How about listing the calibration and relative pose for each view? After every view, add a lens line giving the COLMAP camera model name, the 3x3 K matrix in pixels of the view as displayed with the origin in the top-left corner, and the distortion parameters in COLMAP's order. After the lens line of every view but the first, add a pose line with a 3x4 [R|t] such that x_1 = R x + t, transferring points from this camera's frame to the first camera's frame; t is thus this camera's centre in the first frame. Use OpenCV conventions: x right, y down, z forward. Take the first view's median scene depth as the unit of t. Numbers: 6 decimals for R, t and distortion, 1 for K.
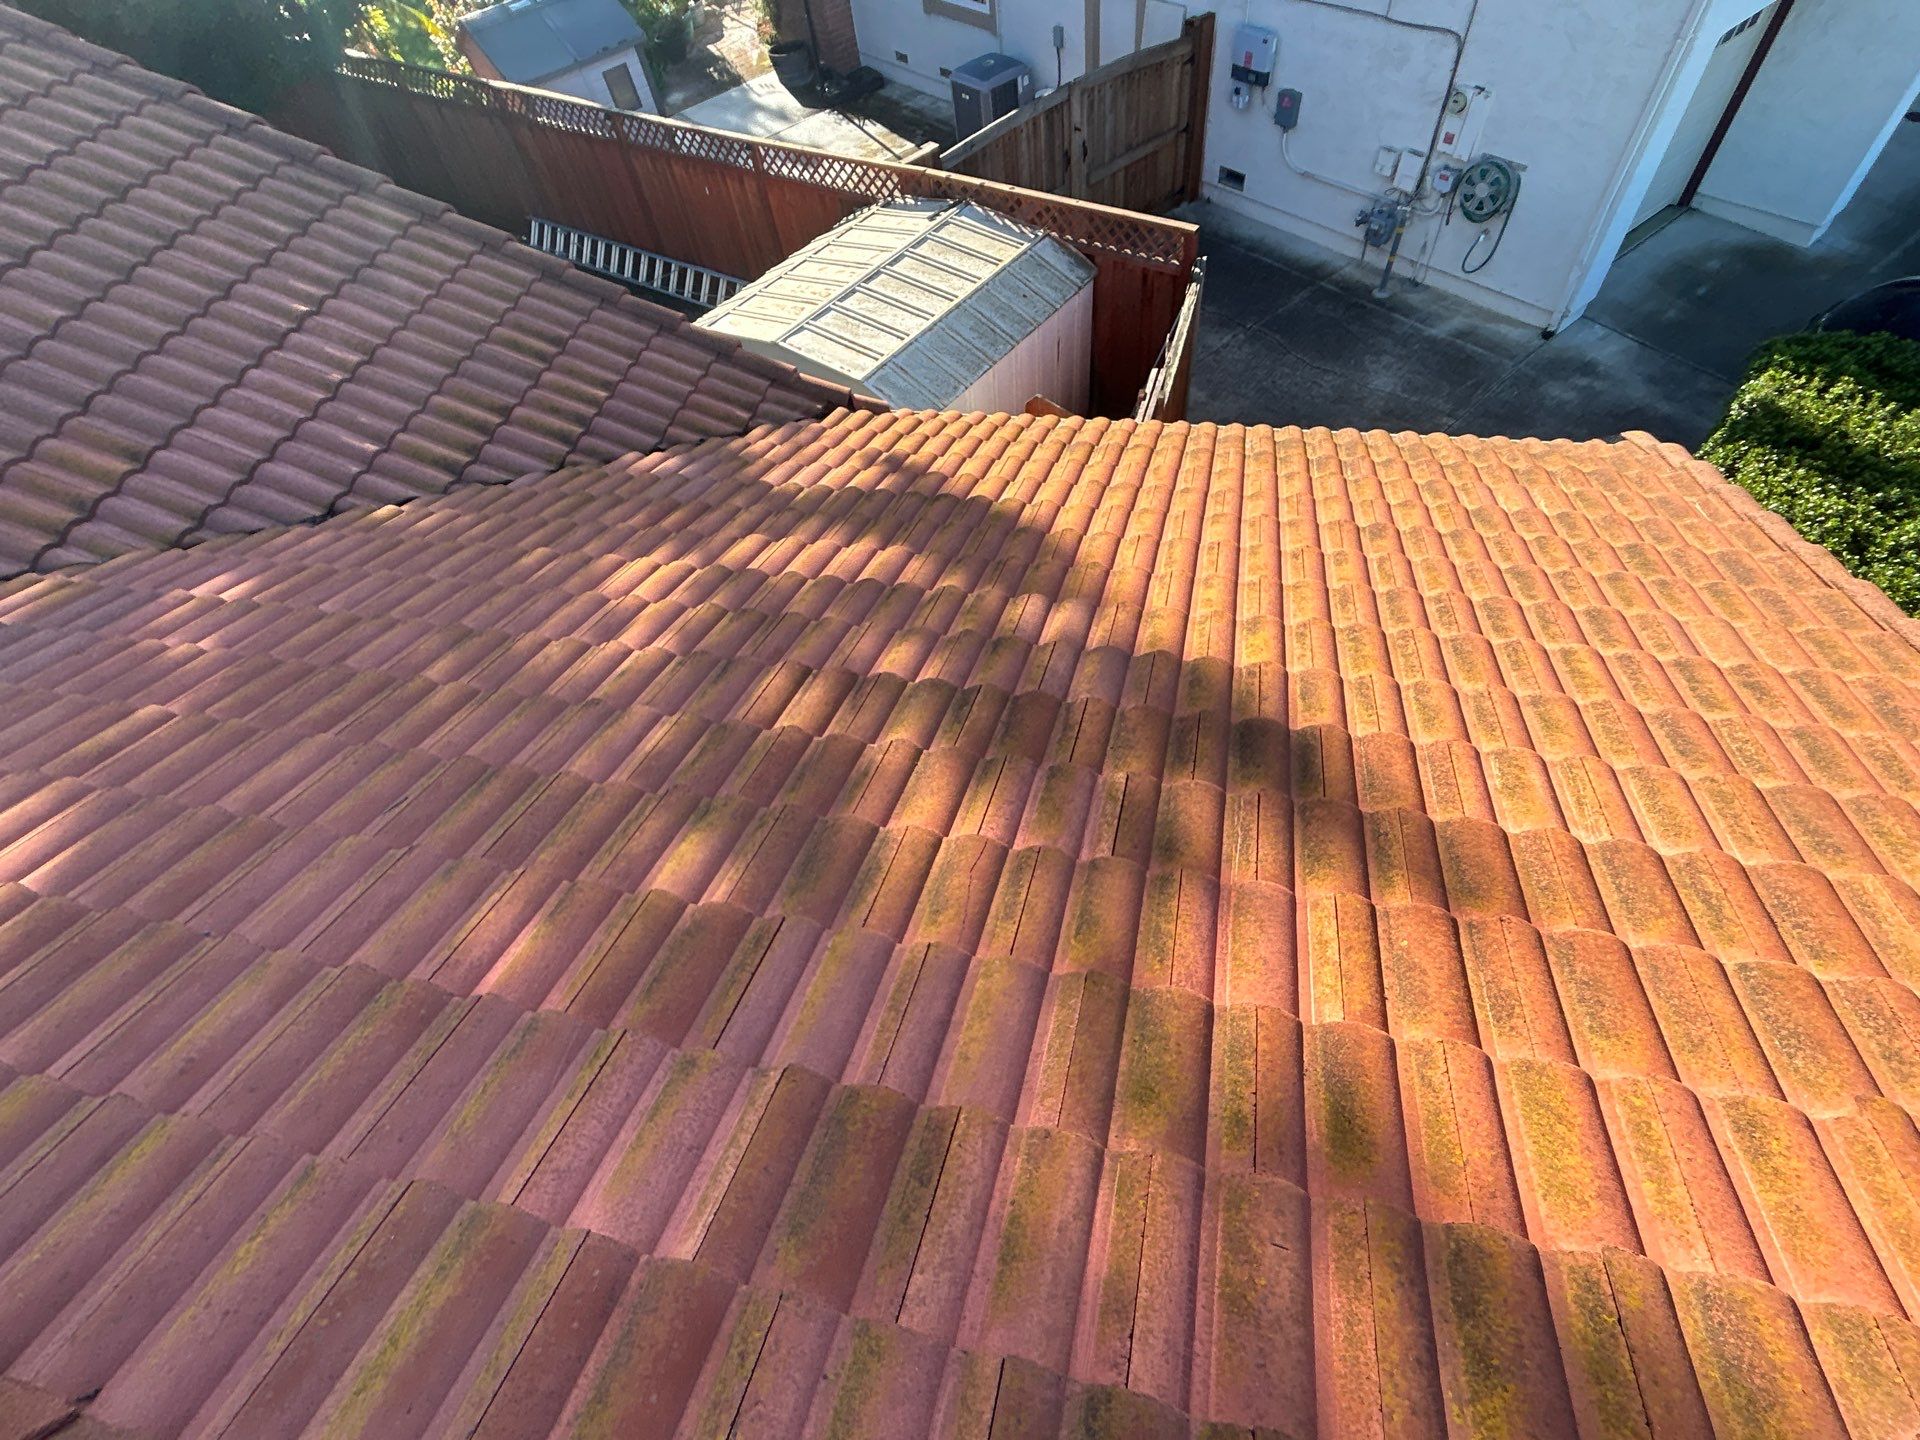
lens RADIAL K [[904.9, 0, 957.3], [0, 904.9, 716.4], [0, 0, 1]] dist [-0.001117, 0.001246]
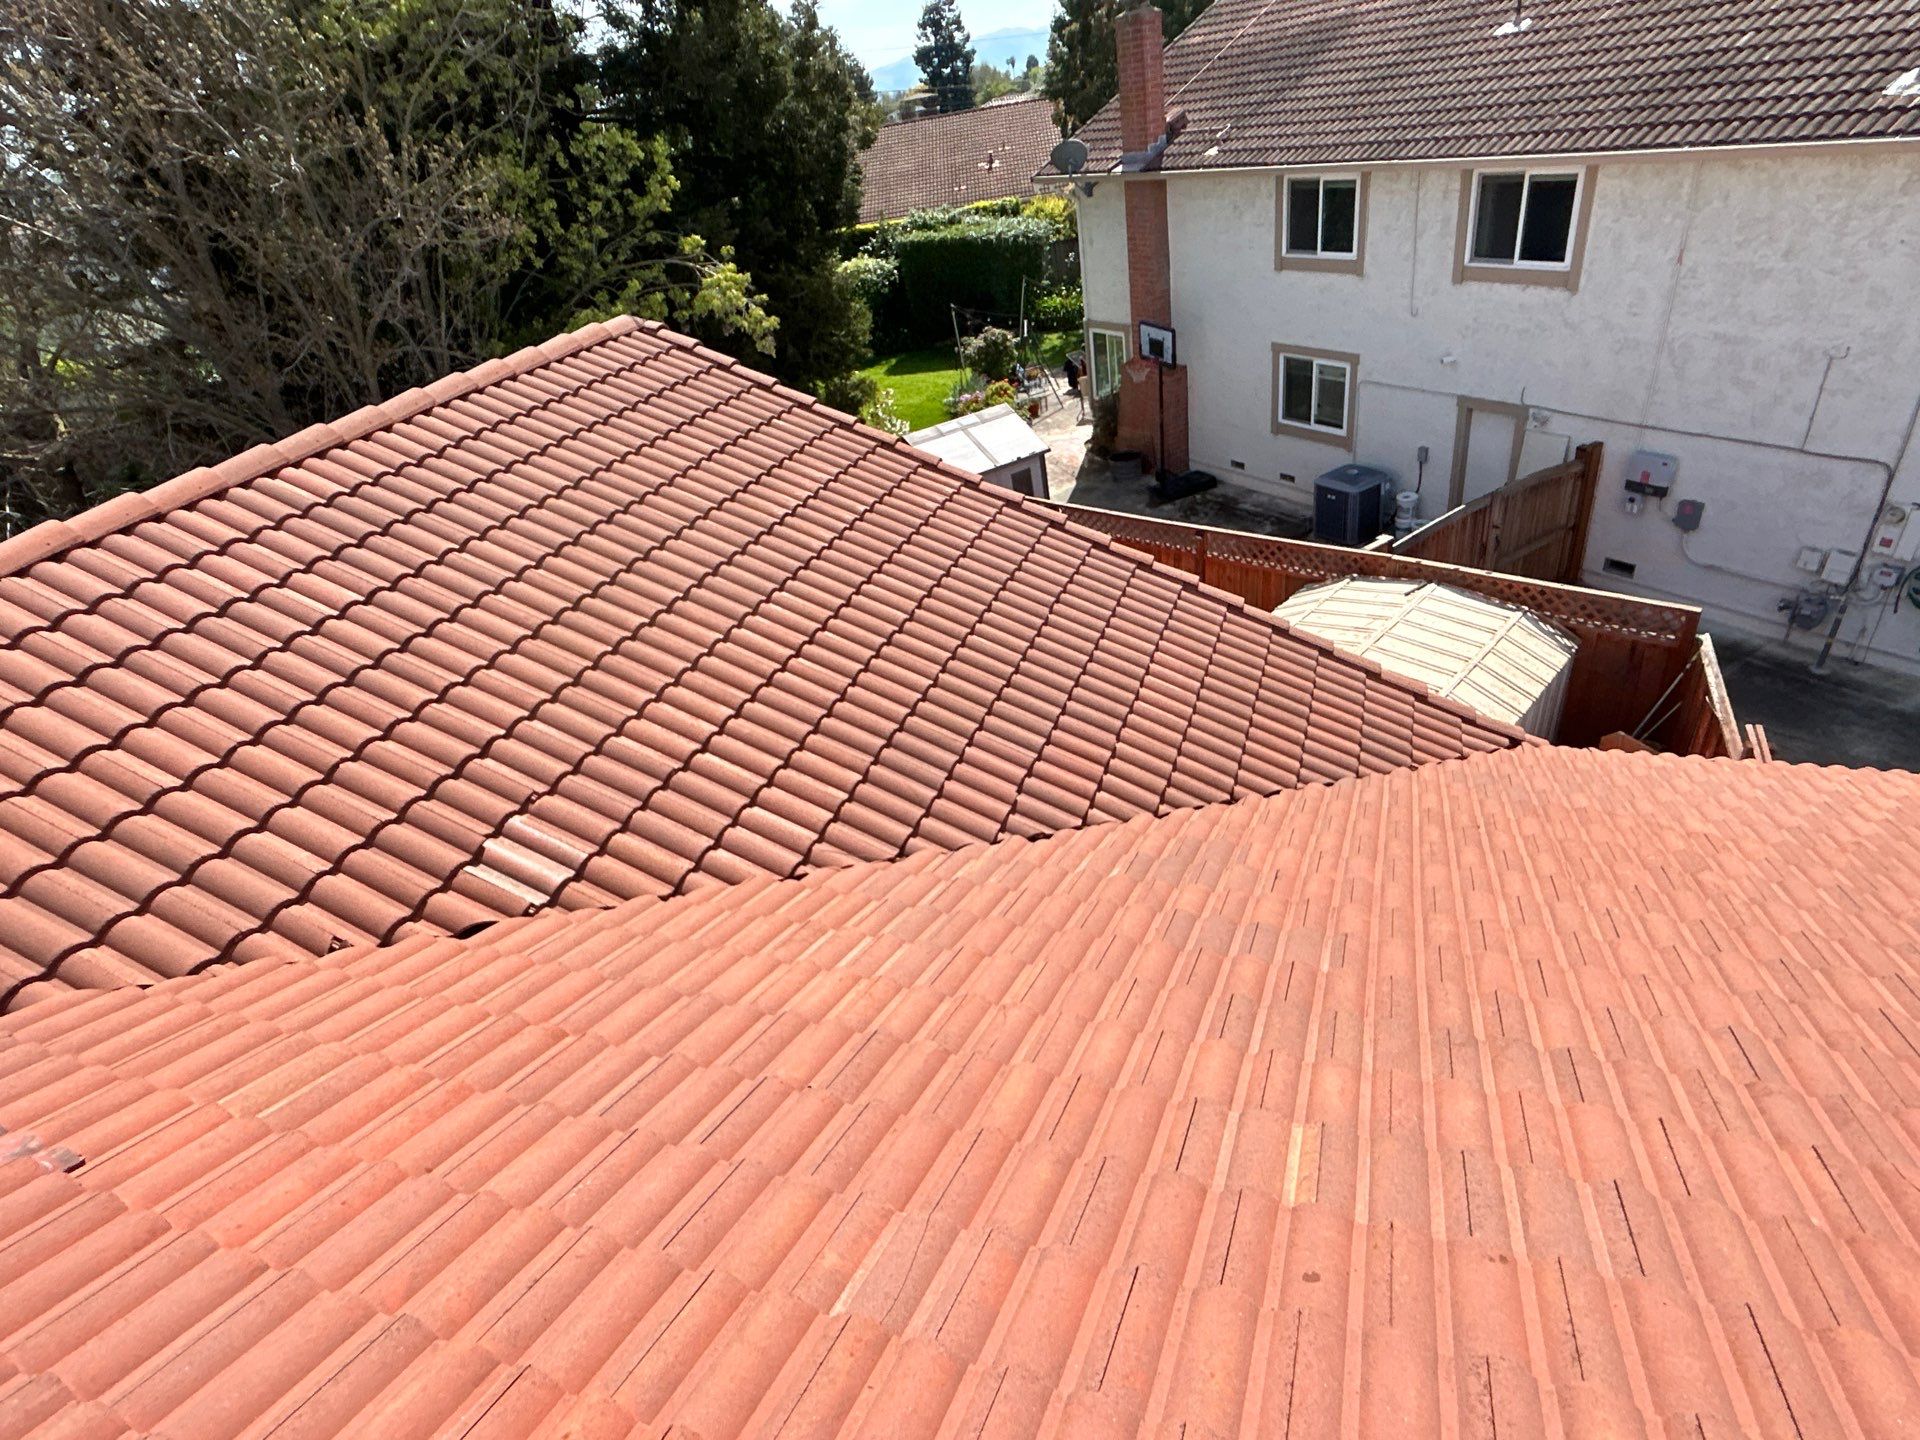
lens RADIAL K [[1012.0, 0, 955.2], [0, 1012.0, 714.6], [0, 0, 1]] dist [-0.000927, 0.002991]
pose [[0.992030, 0.043405, -0.118292, -0.430262], [-0.083790, 0.928395, -0.362024, 0.092771], [0.094109, 0.369050, 0.924633, -0.163451]]
